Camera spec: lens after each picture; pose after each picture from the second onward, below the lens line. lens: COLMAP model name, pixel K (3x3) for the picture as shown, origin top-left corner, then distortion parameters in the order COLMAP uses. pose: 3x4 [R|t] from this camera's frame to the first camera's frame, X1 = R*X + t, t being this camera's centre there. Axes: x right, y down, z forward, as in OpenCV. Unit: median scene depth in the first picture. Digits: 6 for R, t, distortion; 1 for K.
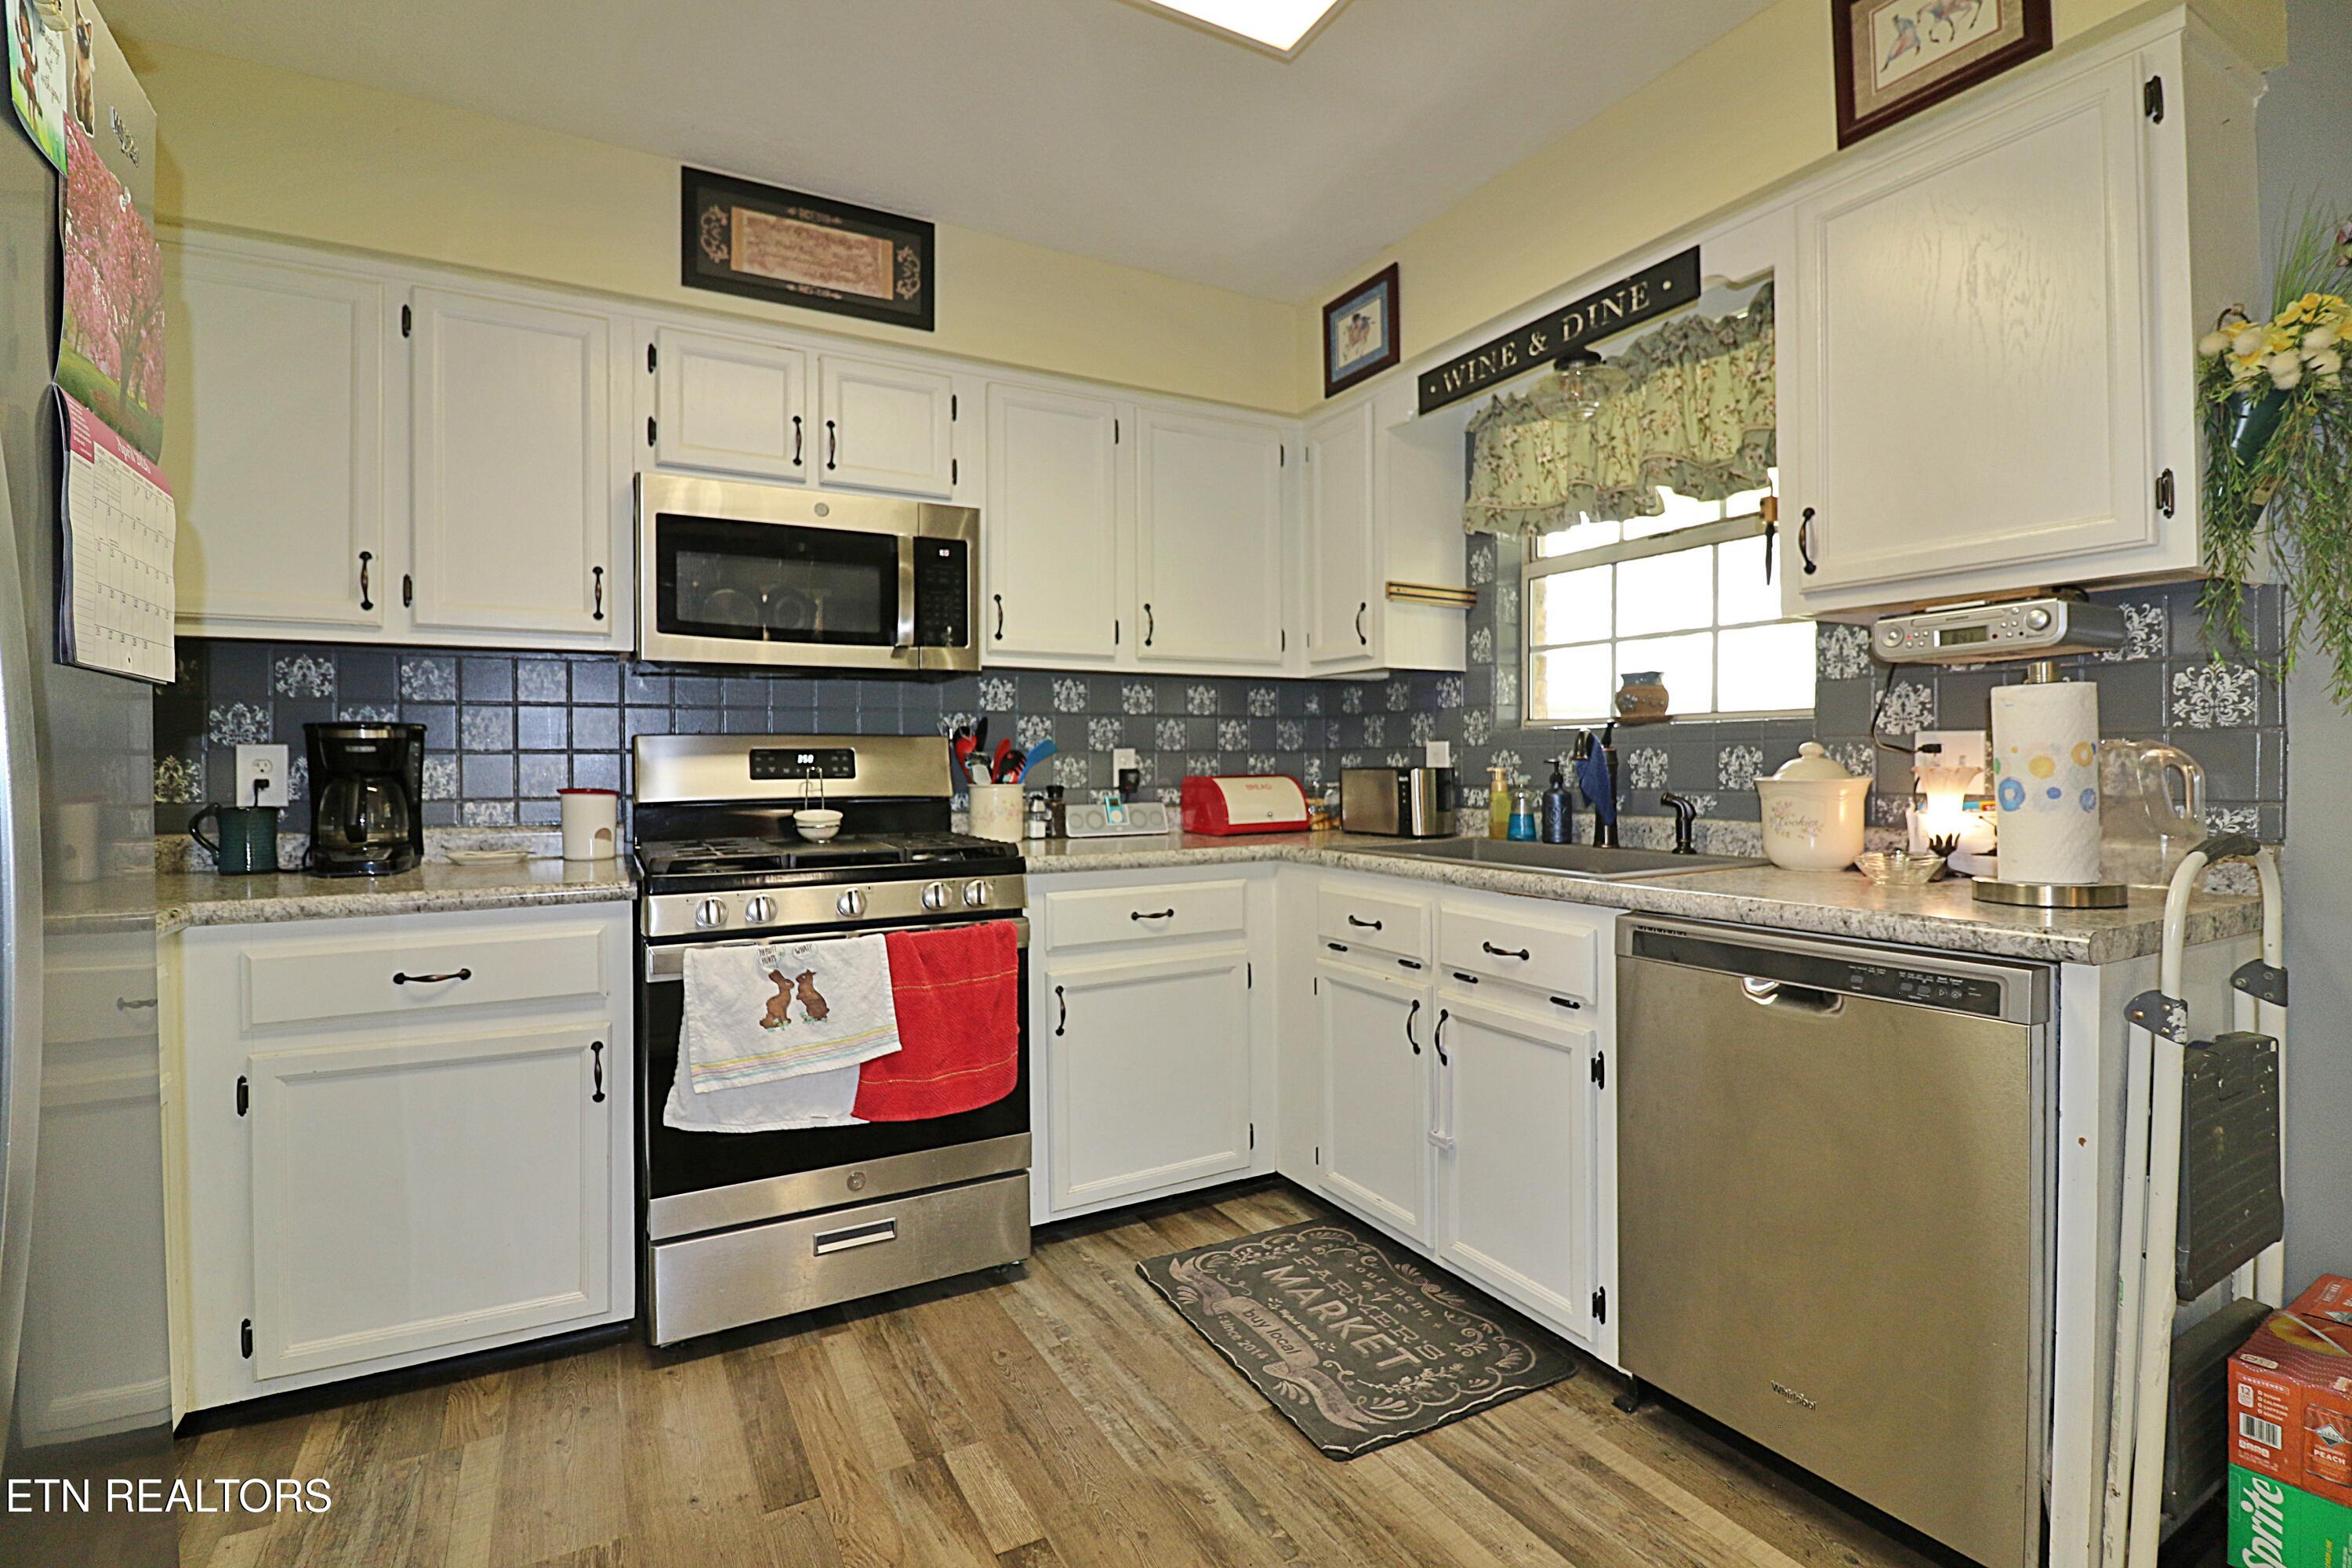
lens RADIAL K [[1078.6, 0, 1176.2], [0, 1078.6, 762.4], [0, 0, 1]] dist [0.001371, -0.013761]
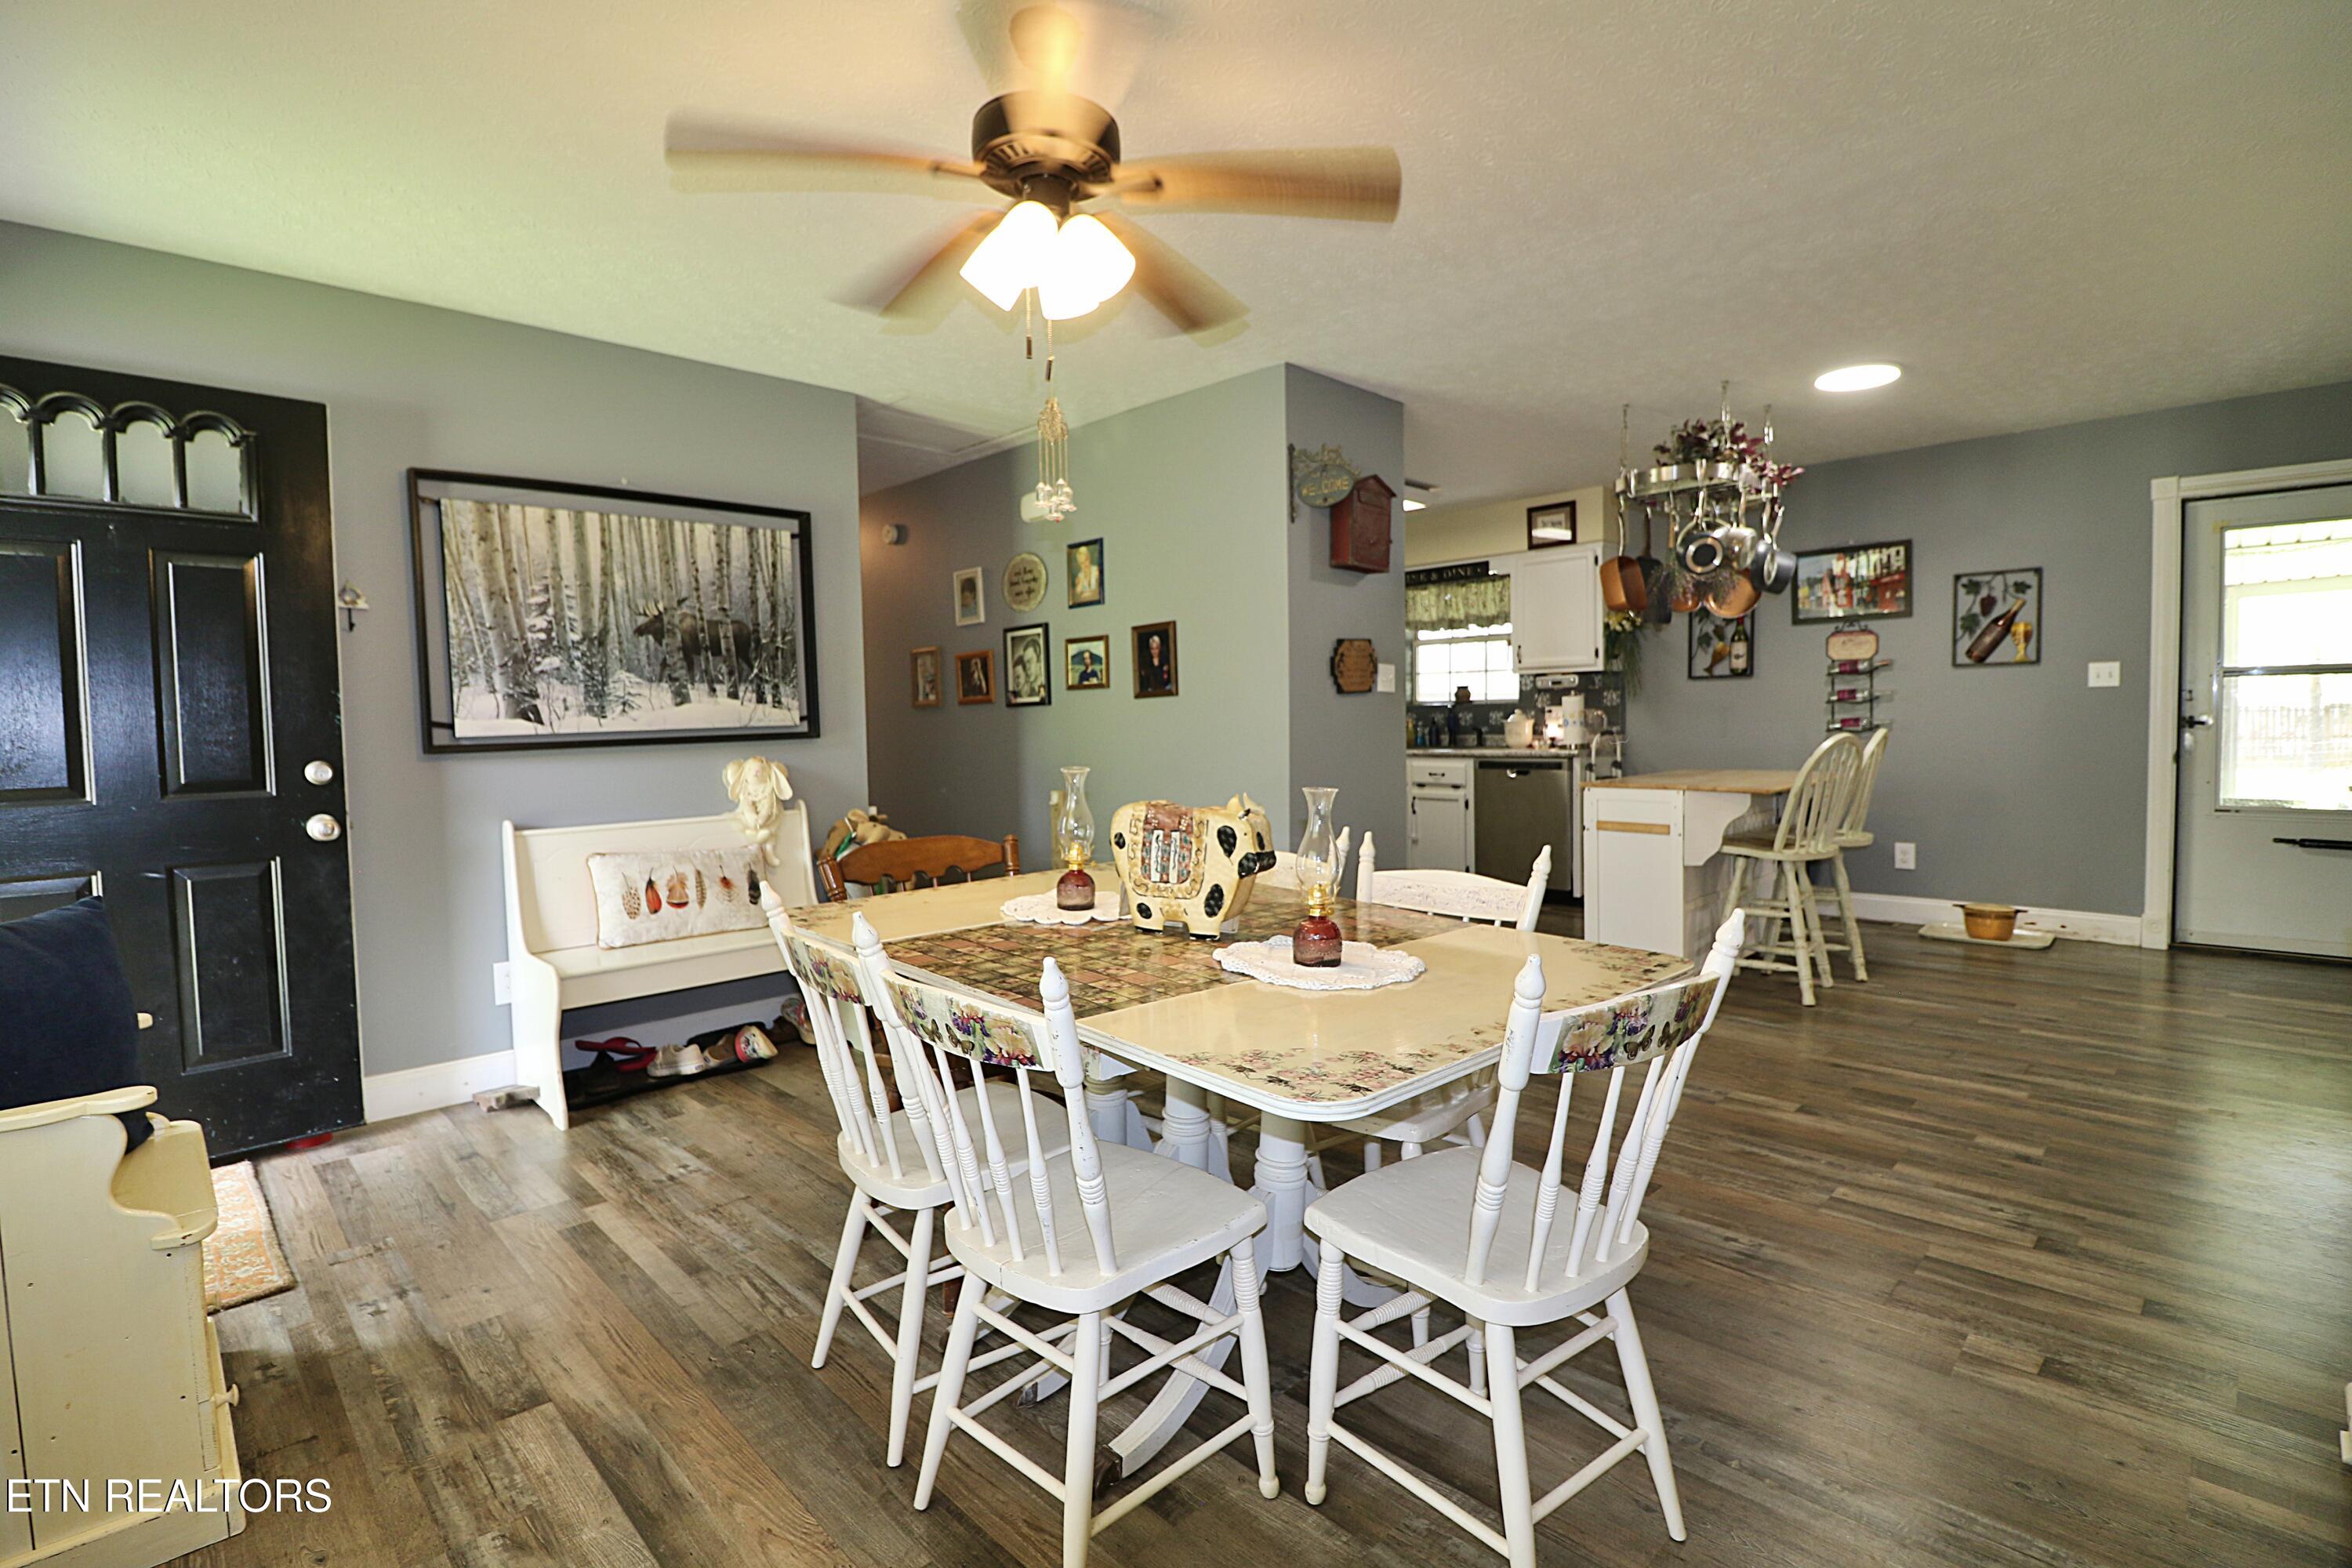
lens RADIAL K [[1078.6, 0, 1176.2], [0, 1078.6, 762.4], [0, 0, 1]] dist [0.001371, -0.013761]
pose [[0.962818, -0.024985, 0.268992, -1.343350], [0.015024, 0.999125, 0.039029, -0.001619], [-0.269732, -0.033536, 0.962351, -1.950479]]
